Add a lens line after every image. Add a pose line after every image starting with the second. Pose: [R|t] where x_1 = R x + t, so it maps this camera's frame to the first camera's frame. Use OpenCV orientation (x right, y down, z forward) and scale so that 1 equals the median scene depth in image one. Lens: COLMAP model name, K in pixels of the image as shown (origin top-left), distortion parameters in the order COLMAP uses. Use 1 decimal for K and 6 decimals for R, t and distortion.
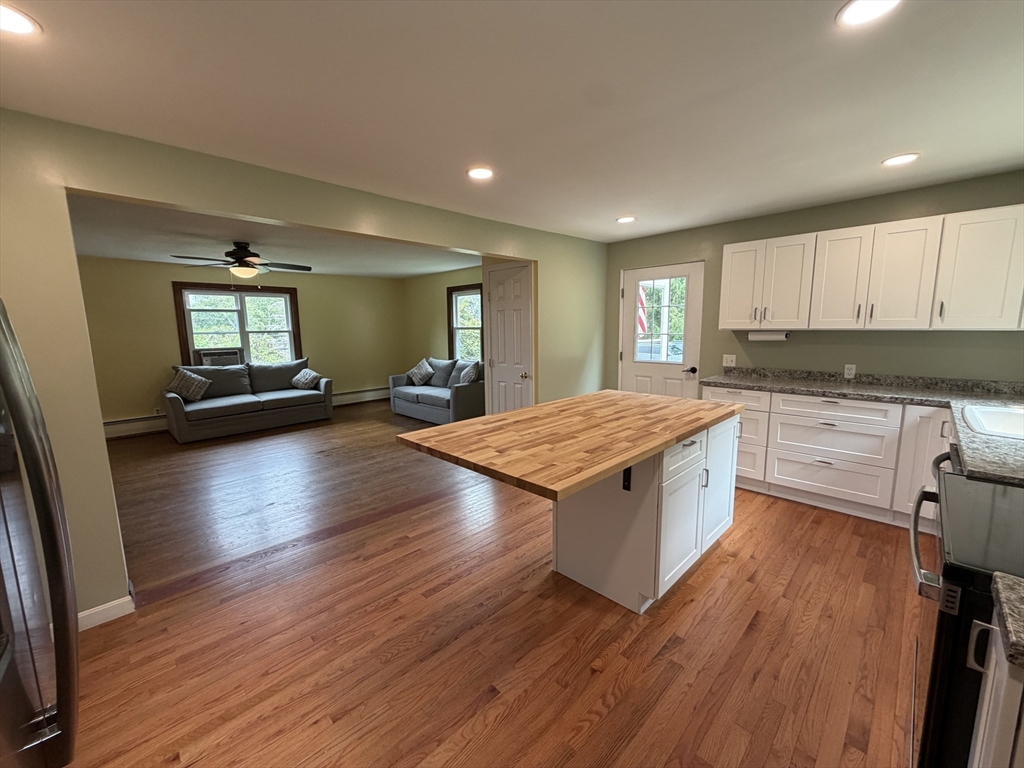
lens RADIAL K [[407.4, 0, 507.9], [0, 407.4, 383.6], [0, 0, 1]] dist [0.000486, 0.000091]
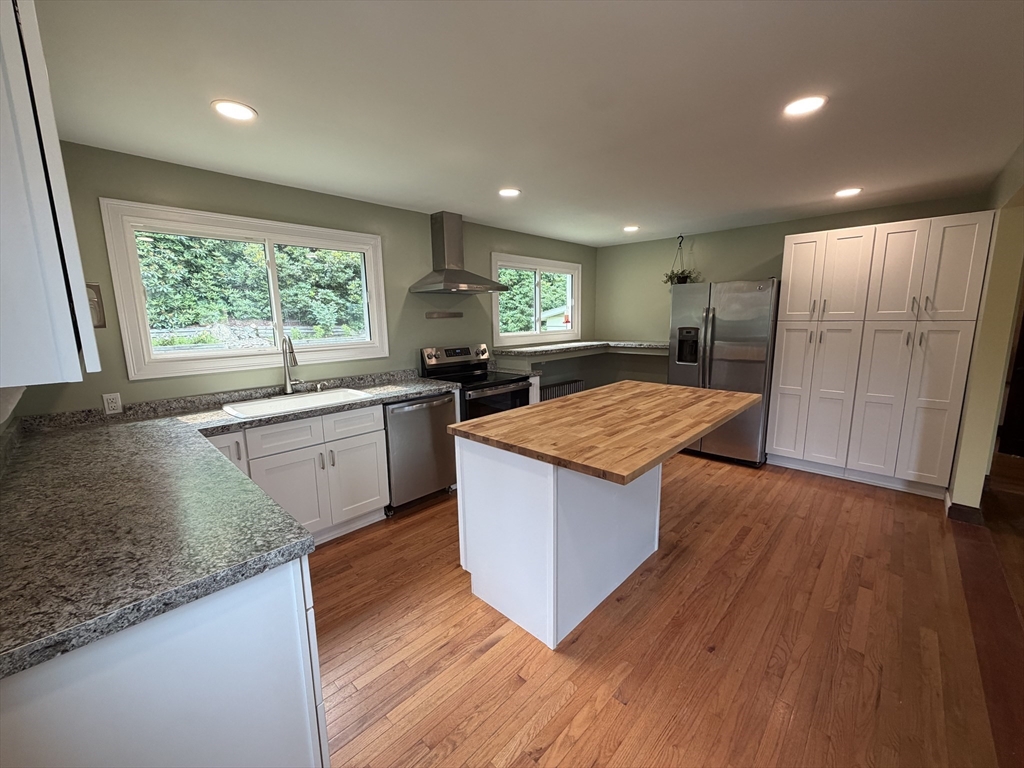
lens RADIAL K [[407.4, 0, 509.0], [0, 407.4, 381.9], [0, 0, 1]] dist [0.000486, 0.000091]
pose [[-0.999001, 0.037188, -0.024762, 0.202869], [0.028233, 0.955014, 0.295213, -0.114322], [0.034626, 0.294219, -0.955110, 0.748589]]
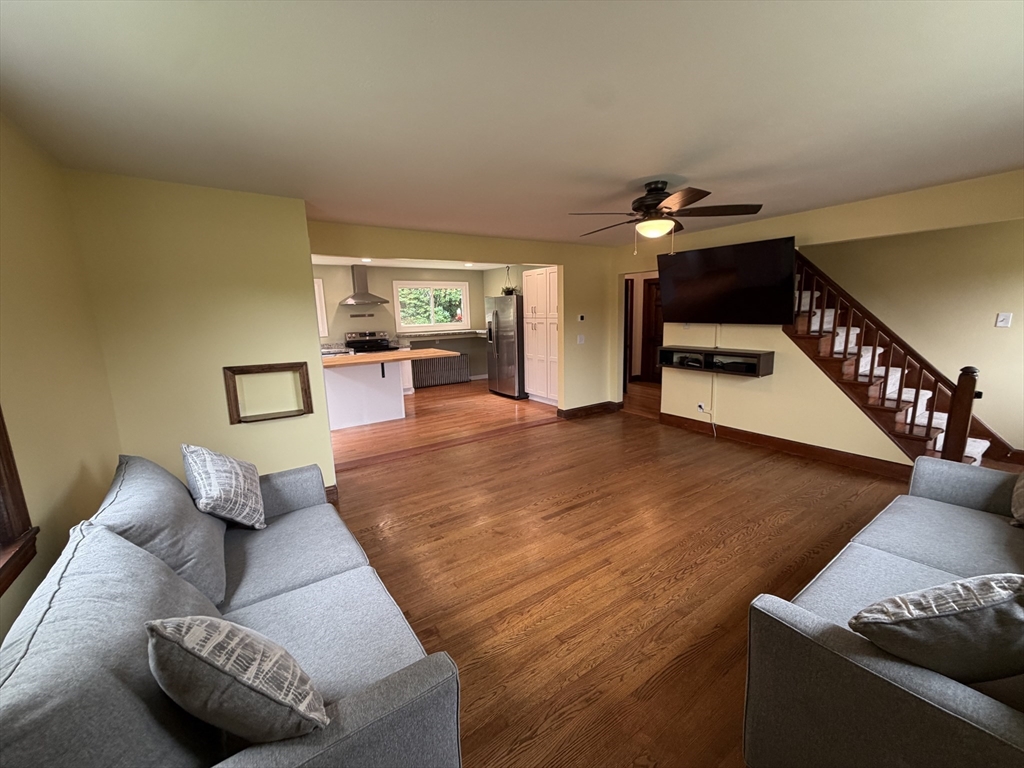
lens RADIAL K [[407.4, 0, 509.7], [0, 407.4, 382.1], [0, 0, 1]] dist [0.000486, 0.000091]
pose [[-0.983719, 0.011386, 0.179354, -0.388477], [0.066617, 0.949998, 0.305068, -0.186622], [-0.166912, 0.312049, -0.935289, 1.263111]]
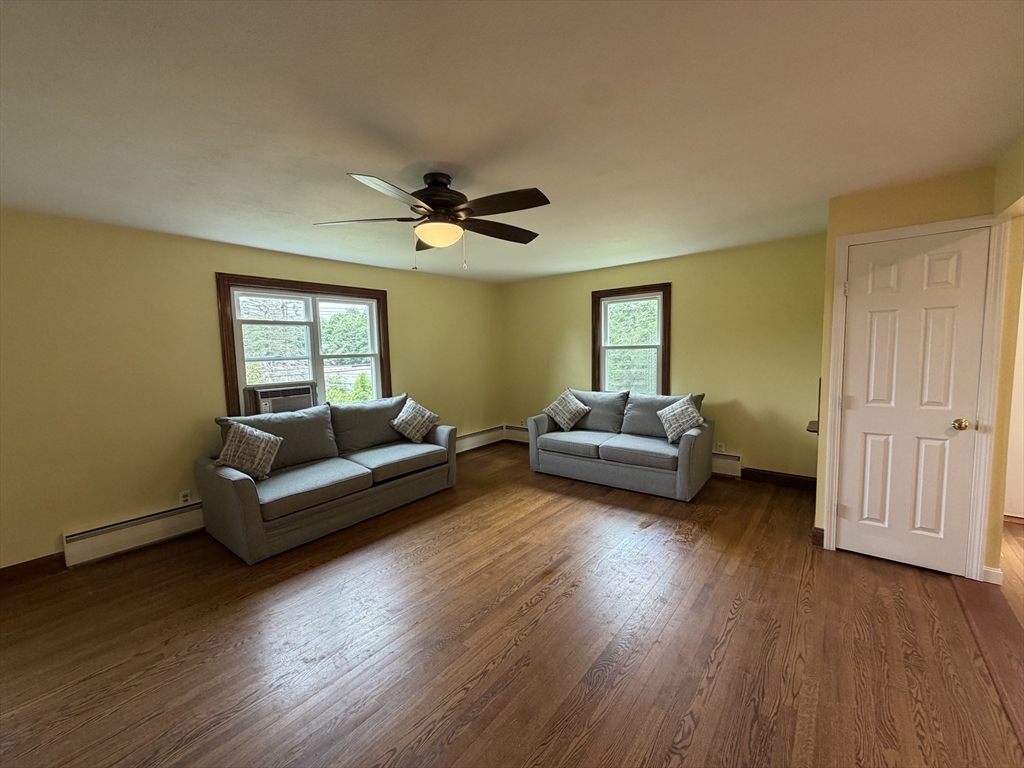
lens RADIAL K [[407.4, 0, 509.4], [0, 407.4, 385.5], [0, 0, 1]] dist [0.000486, 0.000091]
pose [[0.993973, -0.023060, 0.107168, -0.451691], [0.028473, 0.998380, -0.049256, -0.045604], [-0.105858, 0.052010, 0.993020, 0.366232]]
